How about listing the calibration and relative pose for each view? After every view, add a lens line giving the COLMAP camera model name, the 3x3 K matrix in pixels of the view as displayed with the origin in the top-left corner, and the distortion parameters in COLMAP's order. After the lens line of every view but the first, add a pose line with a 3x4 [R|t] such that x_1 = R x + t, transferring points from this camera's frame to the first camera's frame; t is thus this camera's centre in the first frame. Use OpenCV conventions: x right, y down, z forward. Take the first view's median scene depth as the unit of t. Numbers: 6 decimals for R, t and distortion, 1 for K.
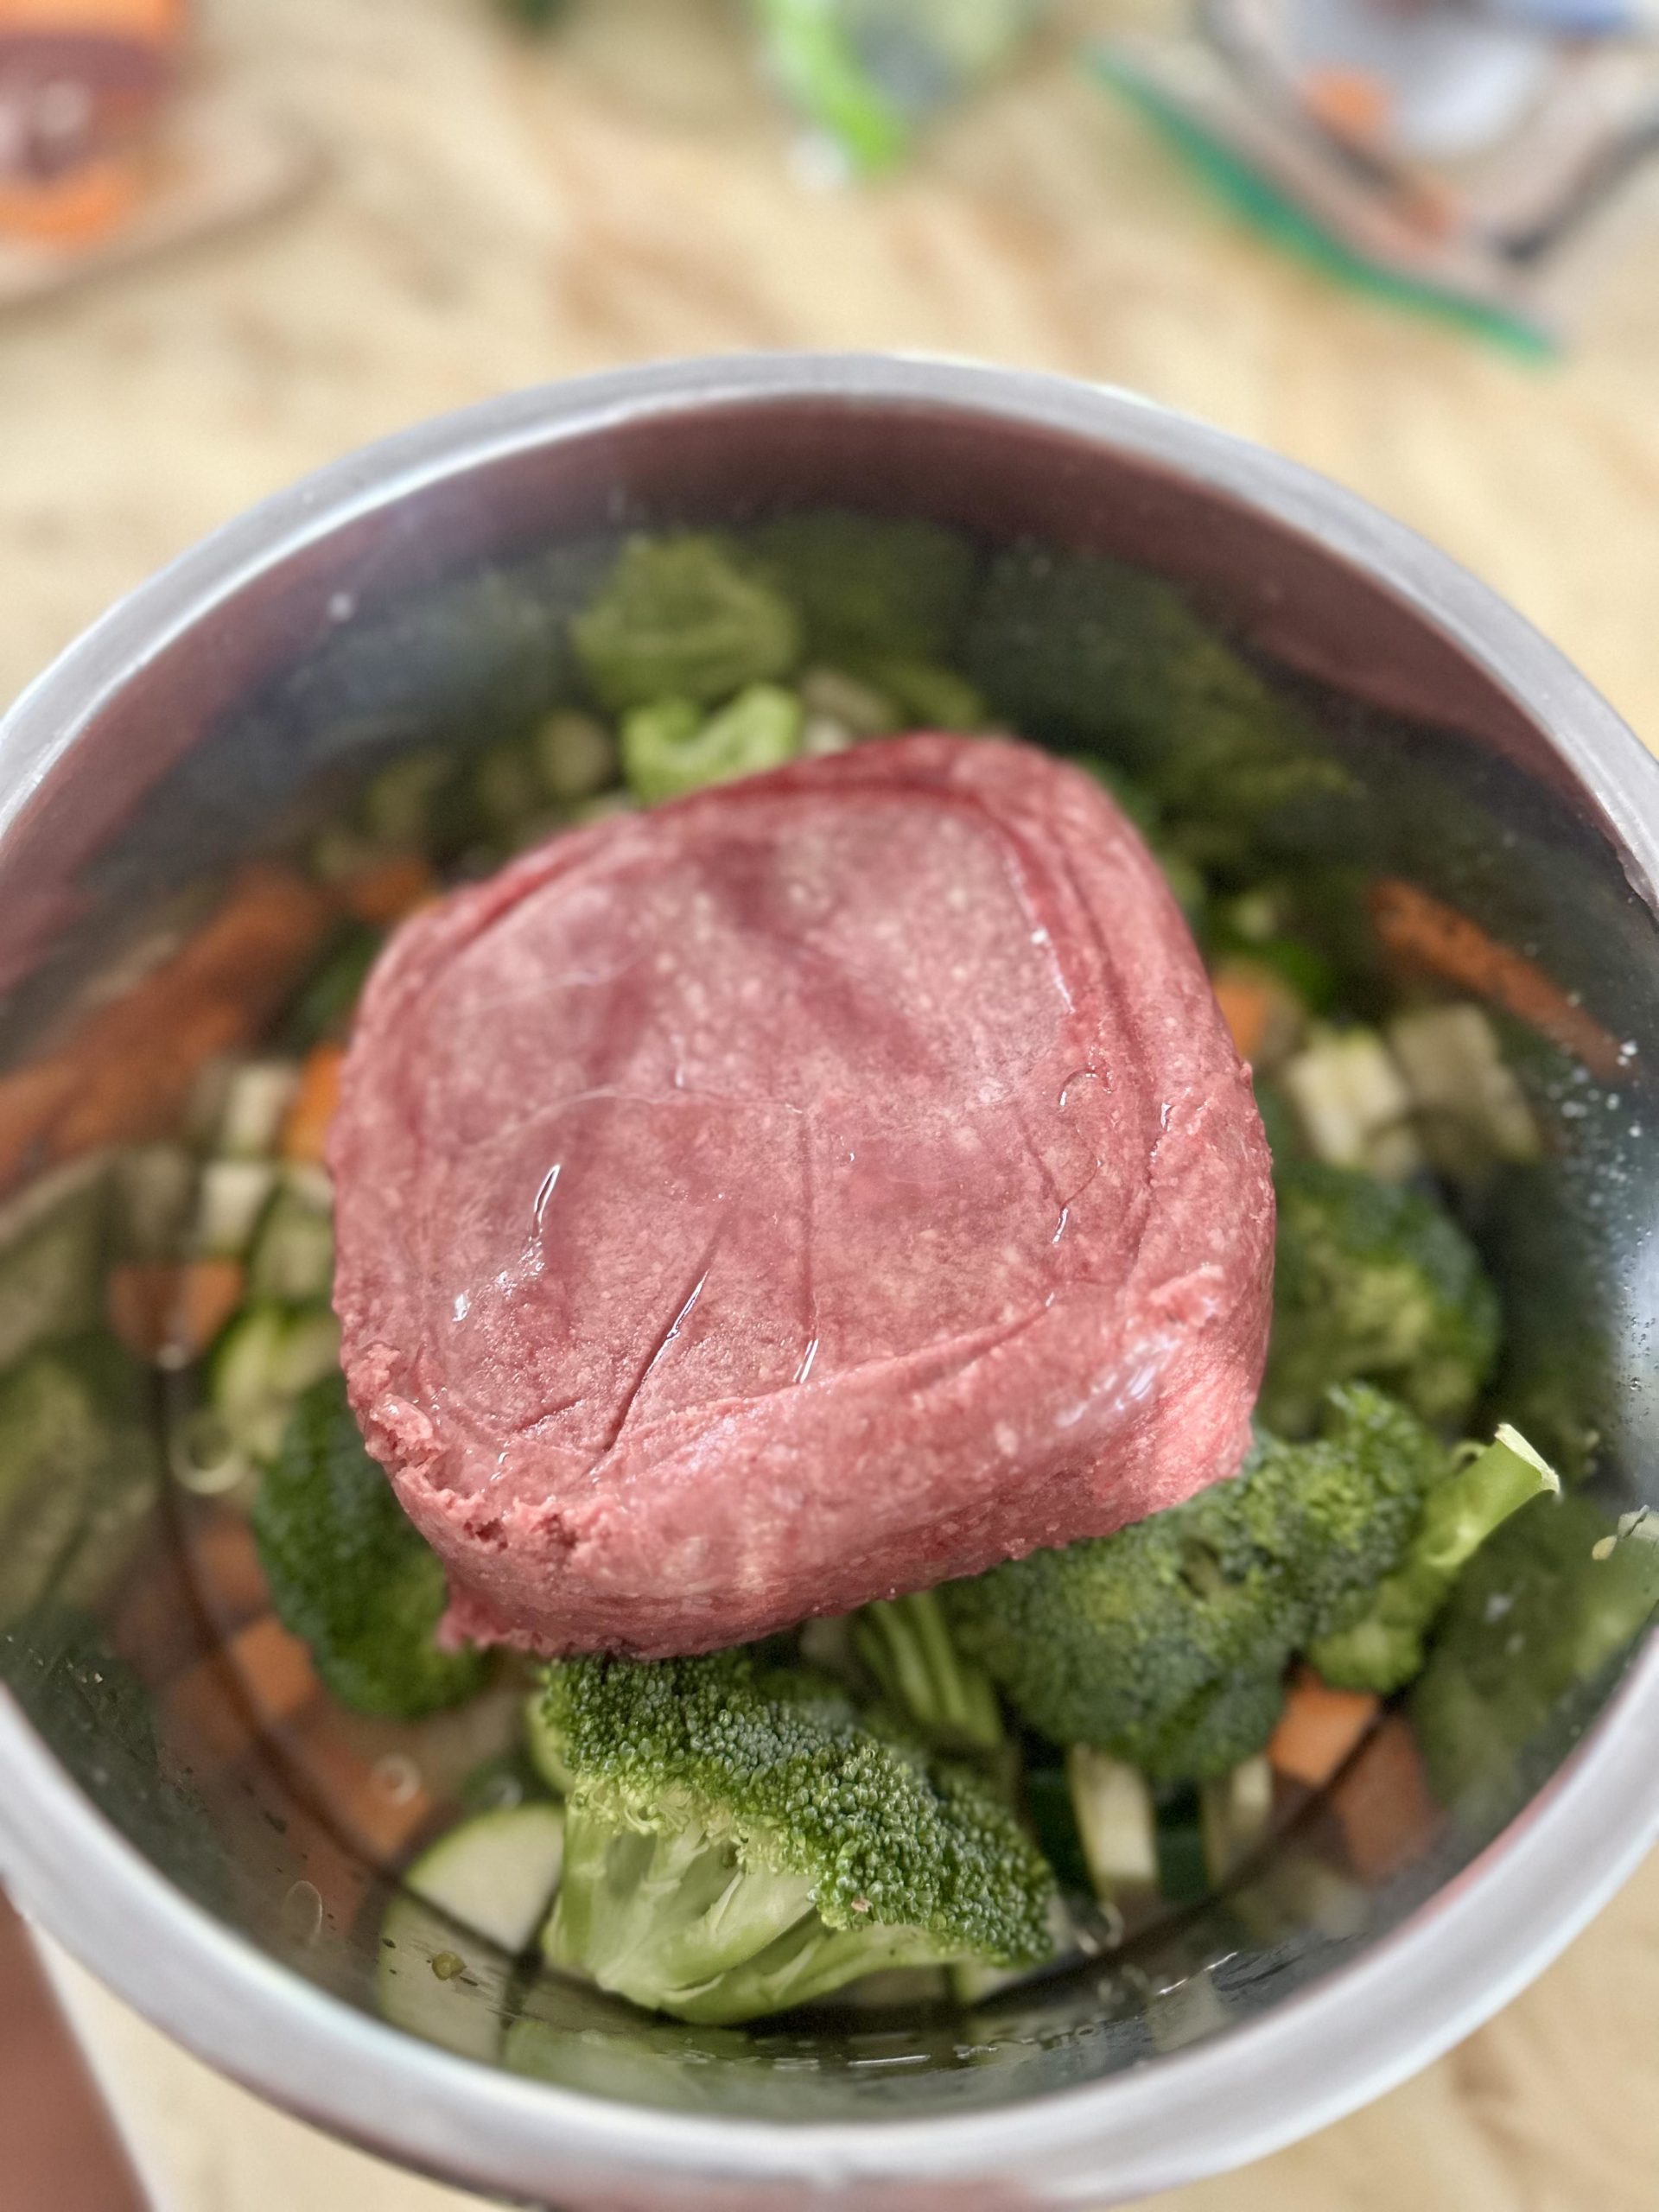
lens RADIAL K [[1625.3, 0, 836.8], [0, 1625.3, 1104.4], [0, 0, 1]] dist [0.000924, -0.000184]
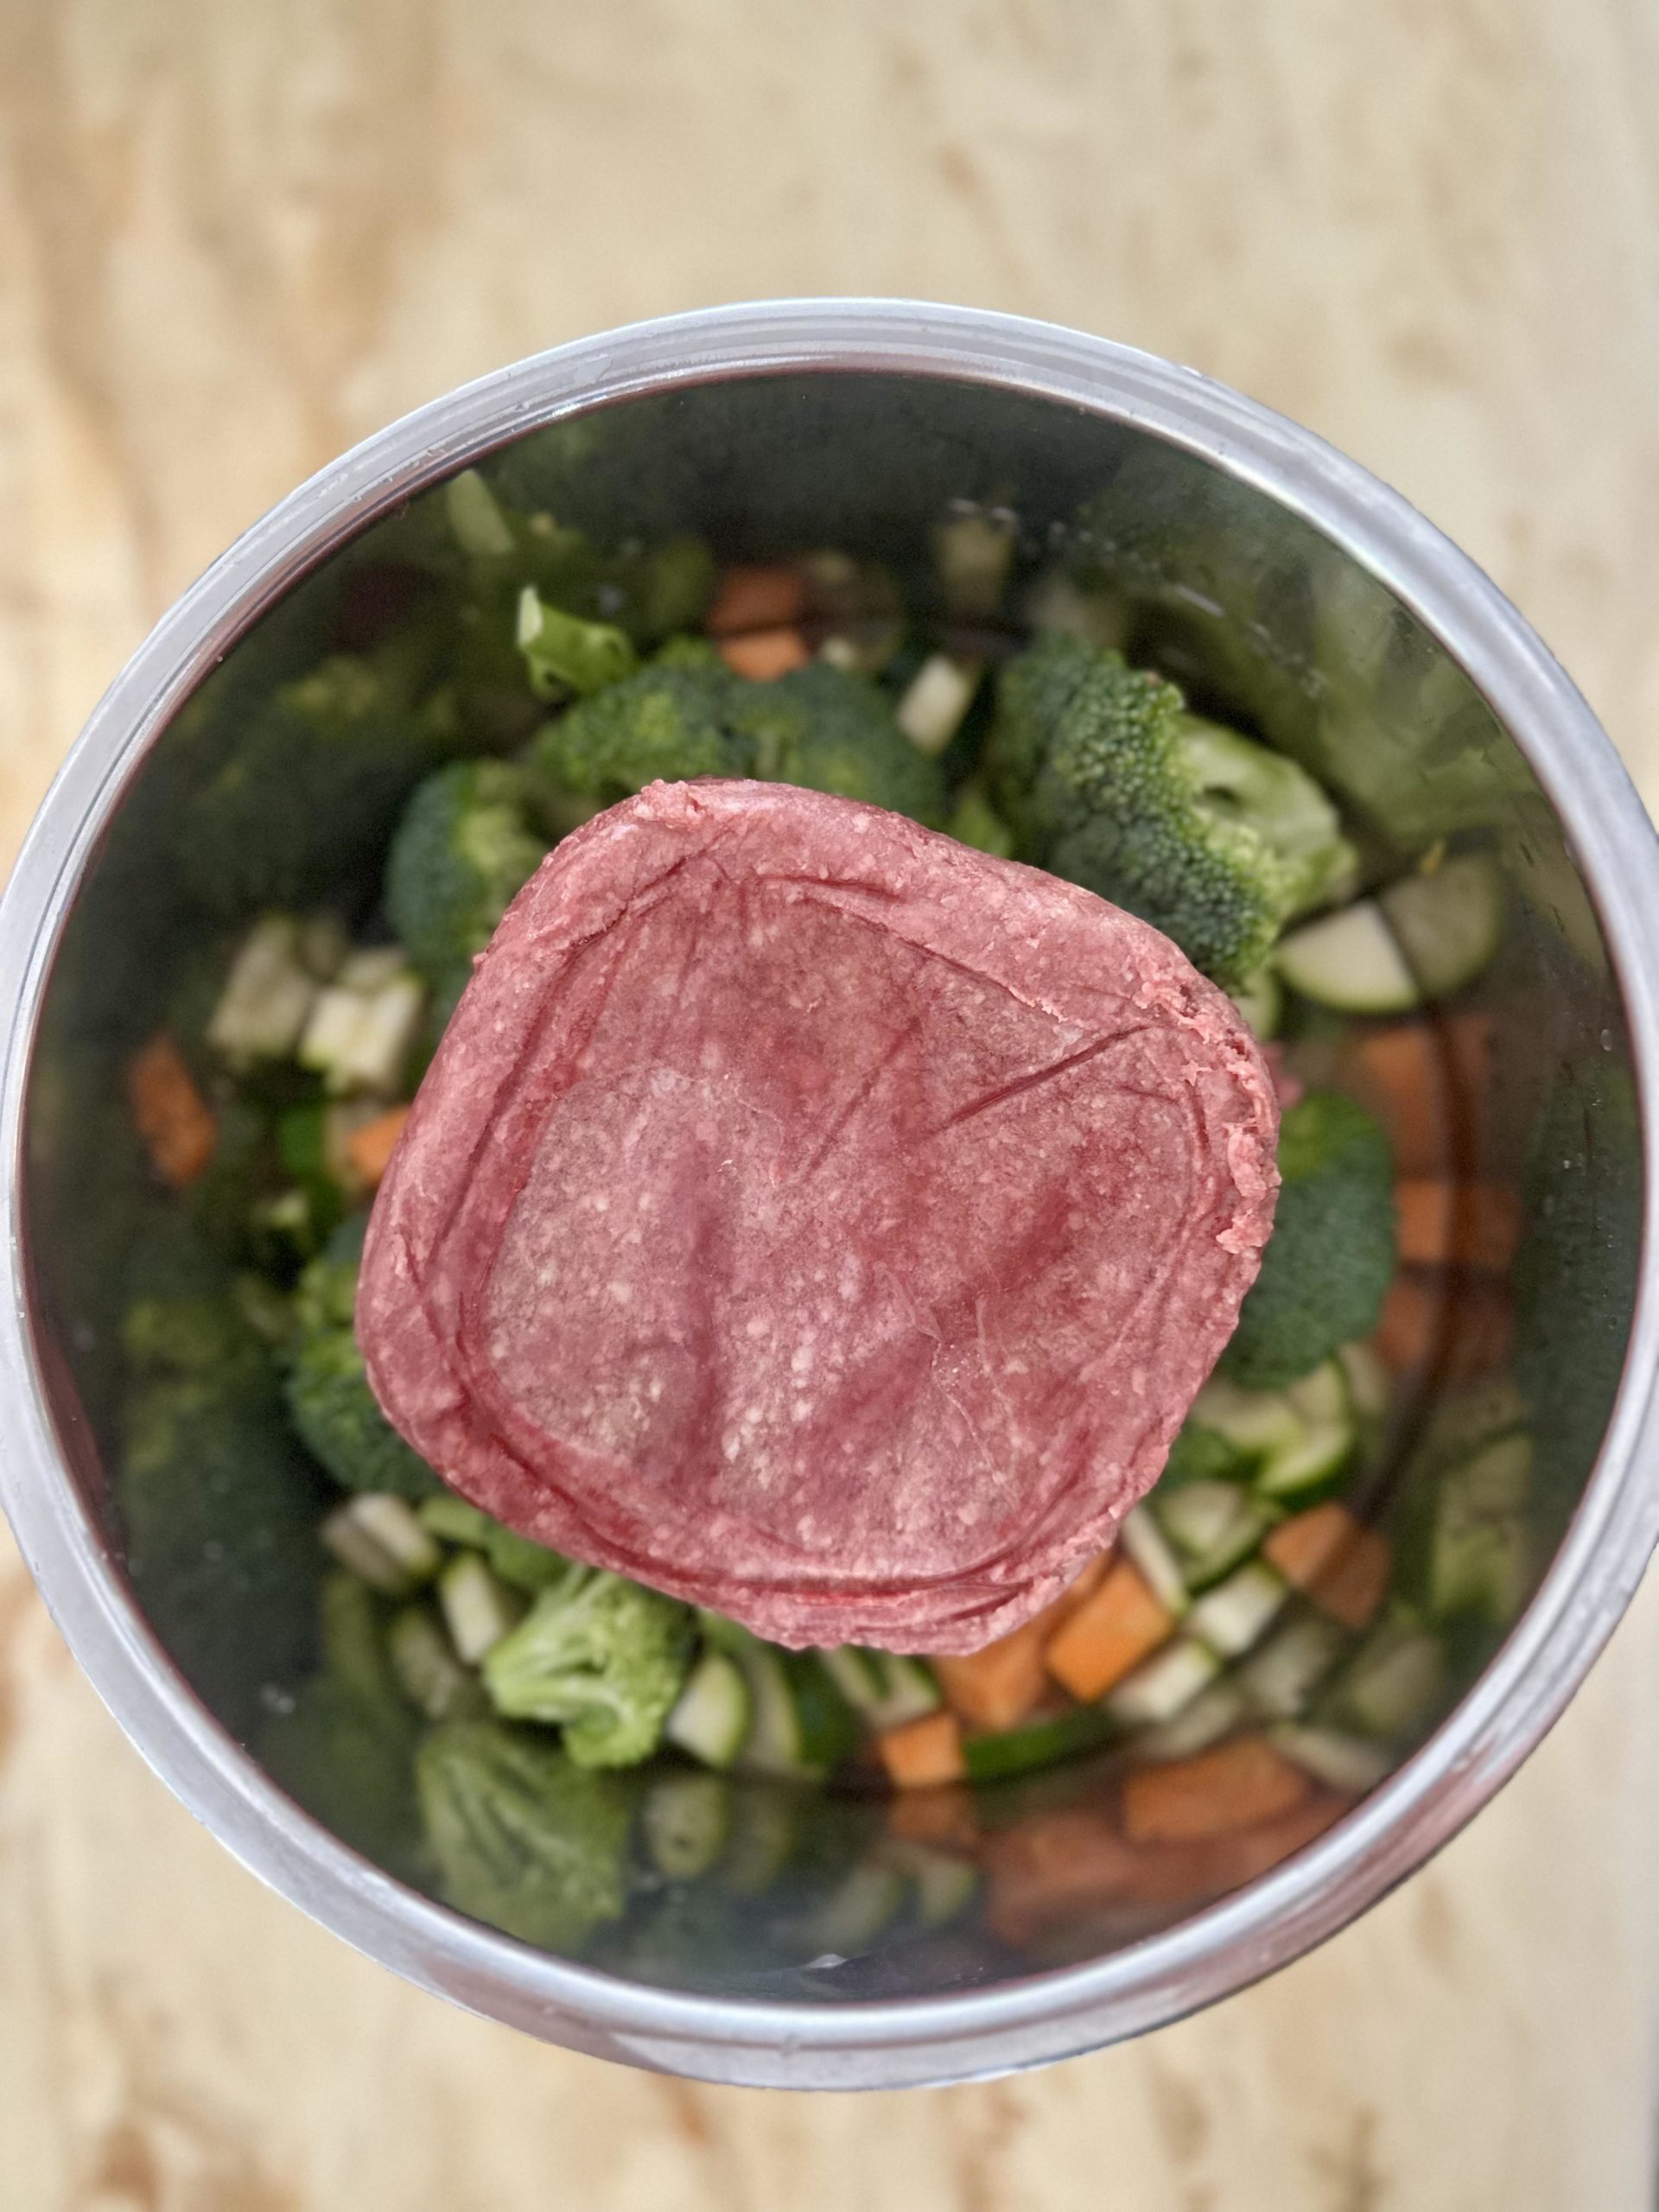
lens RADIAL K [[1625.3, 0, 836.8], [0, 1625.3, 1104.4], [0, 0, 1]] dist [0.000924, -0.000184]
pose [[-0.779181, -0.610465, 0.142157, -0.169940], [0.604427, -0.671738, 0.428294, -0.433401], [-0.165967, 0.419642, 0.892387, -0.009457]]
